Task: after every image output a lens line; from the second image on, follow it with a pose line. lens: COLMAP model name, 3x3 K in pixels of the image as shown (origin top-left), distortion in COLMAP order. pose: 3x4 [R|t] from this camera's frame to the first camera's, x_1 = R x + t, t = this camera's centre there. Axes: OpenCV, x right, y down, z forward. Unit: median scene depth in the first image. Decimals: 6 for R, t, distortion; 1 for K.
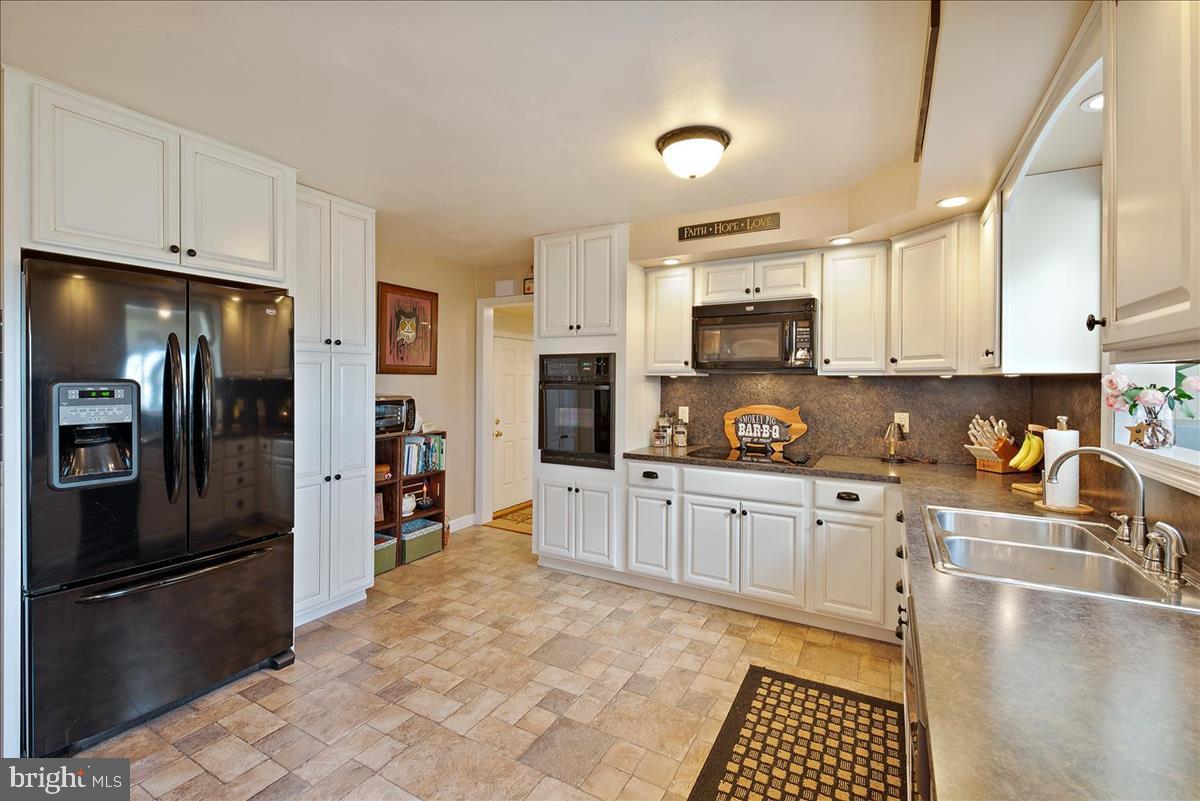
lens RADIAL K [[514.4, 0, 606.2], [0, 514.4, 378.4], [0, 0, 1]] dist [-0.007218, -0.006607]
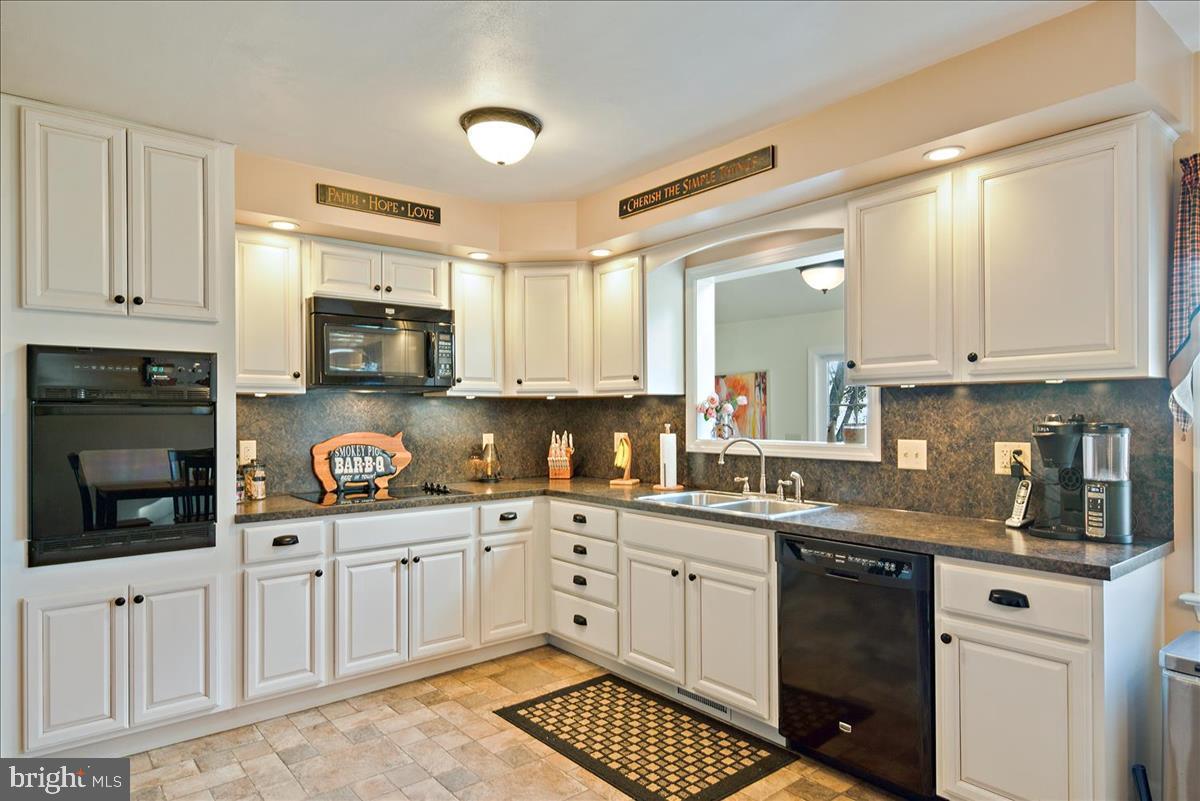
lens RADIAL K [[697.2, 0, 595.5], [0, 697.2, 413.2], [0, 0, 1]] dist [0.017218, -0.003724]
pose [[0.364681, -0.006855, 0.931107, -0.672980], [0.004076, 0.999975, 0.005765, 0.020407], [-0.931124, 0.001692, 0.364699, 0.318178]]
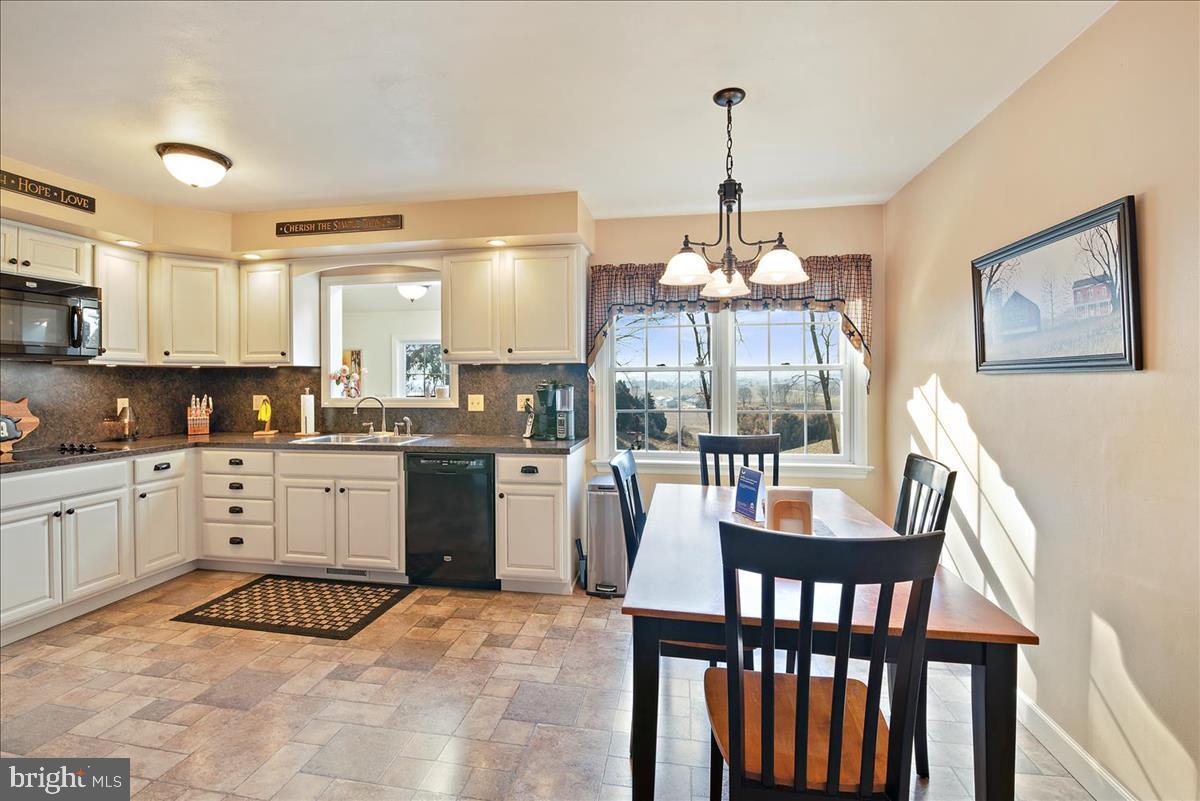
lens RADIAL K [[514.4, 0, 595.7], [0, 514.4, 376.6], [0, 0, 1]] dist [-0.007218, -0.006607]
pose [[-0.343895, 0.001447, 0.939007, -0.906904], [0.000981, 0.999999, -0.001181, 0.022093], [-0.939008, 0.000515, -0.343896, 0.425684]]
